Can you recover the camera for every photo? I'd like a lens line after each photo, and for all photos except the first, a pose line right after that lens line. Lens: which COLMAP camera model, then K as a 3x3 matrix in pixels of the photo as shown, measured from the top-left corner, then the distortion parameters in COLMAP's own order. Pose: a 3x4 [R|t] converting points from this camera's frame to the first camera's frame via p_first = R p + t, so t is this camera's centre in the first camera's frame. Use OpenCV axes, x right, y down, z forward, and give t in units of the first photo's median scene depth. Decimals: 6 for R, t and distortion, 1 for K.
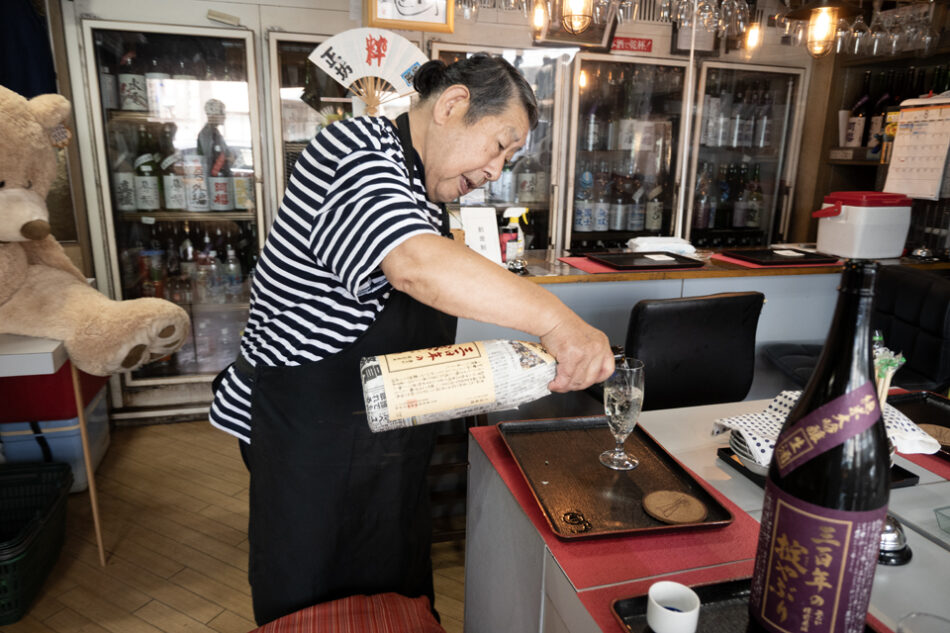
lens RADIAL K [[642.8, 0, 475.5], [0, 642.8, 320.8], [0, 0, 1]] dist [-0.003026, -0.001134]
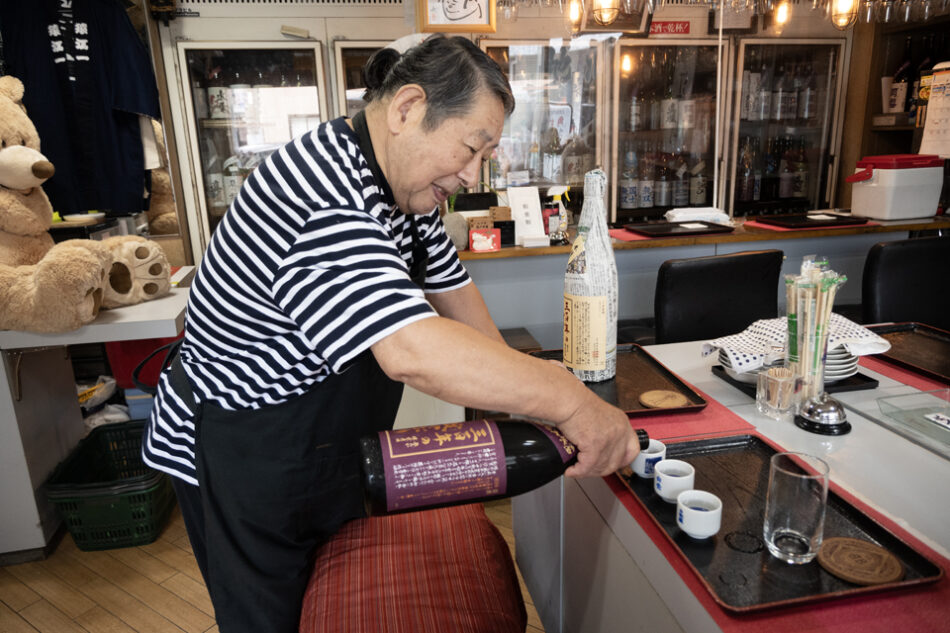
lens RADIAL K [[642.8, 0, 476.4], [0, 642.8, 320.4], [0, 0, 1]] dist [-0.003026, -0.001134]
pose [[0.994823, -0.029083, -0.097369, 0.020926], [0.030333, 0.999475, 0.011375, 0.033236], [0.096987, -0.014269, 0.995183, -0.102254]]
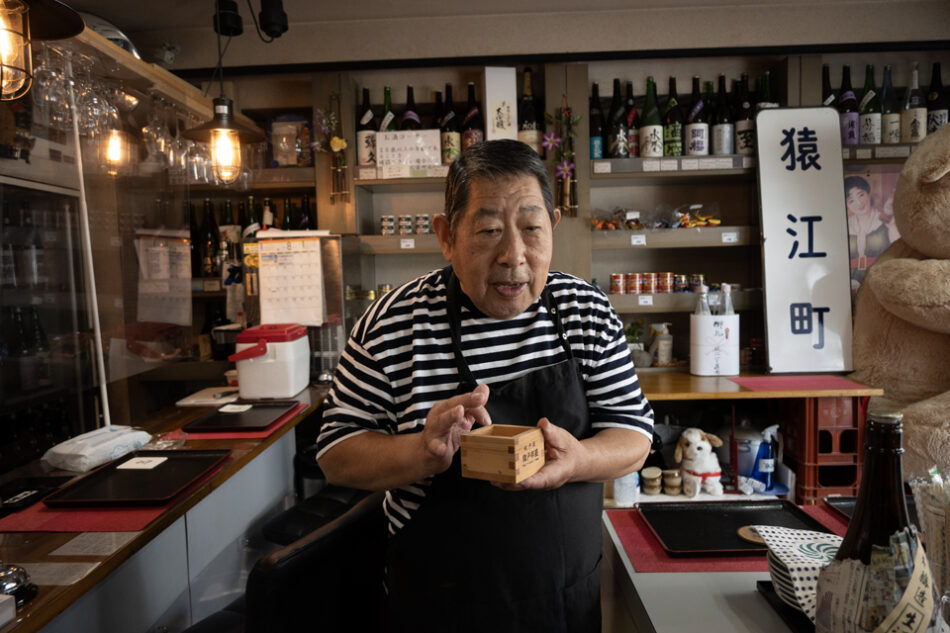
lens RADIAL K [[642.8, 0, 467.3], [0, 642.8, 313.9], [0, 0, 1]] dist [-0.003026, -0.001134]
pose [[0.306932, -0.096445, 0.946832, -0.180896], [0.279134, 0.960224, 0.007323, -0.140348], [-0.909877, 0.262046, 0.321645, 0.421140]]
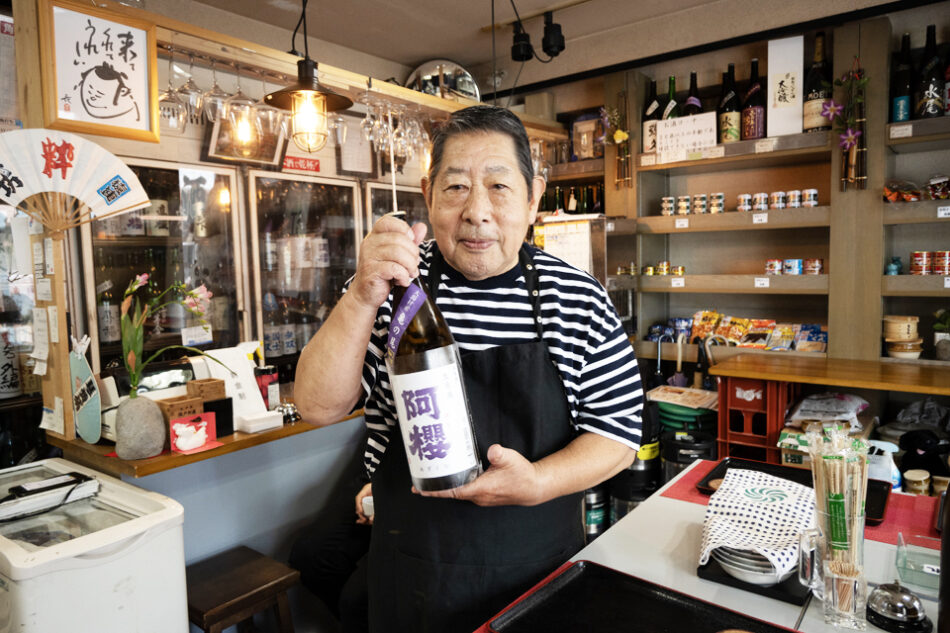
lens RADIAL K [[642.8, 0, 472.3], [0, 642.8, 318.8], [0, 0, 1]] dist [-0.003026, -0.001134]
pose [[0.810626, -0.095705, 0.577690, -0.164795], [0.192564, 0.975252, -0.108640, -0.050969], [-0.552996, 0.199309, 0.808994, 0.130086]]
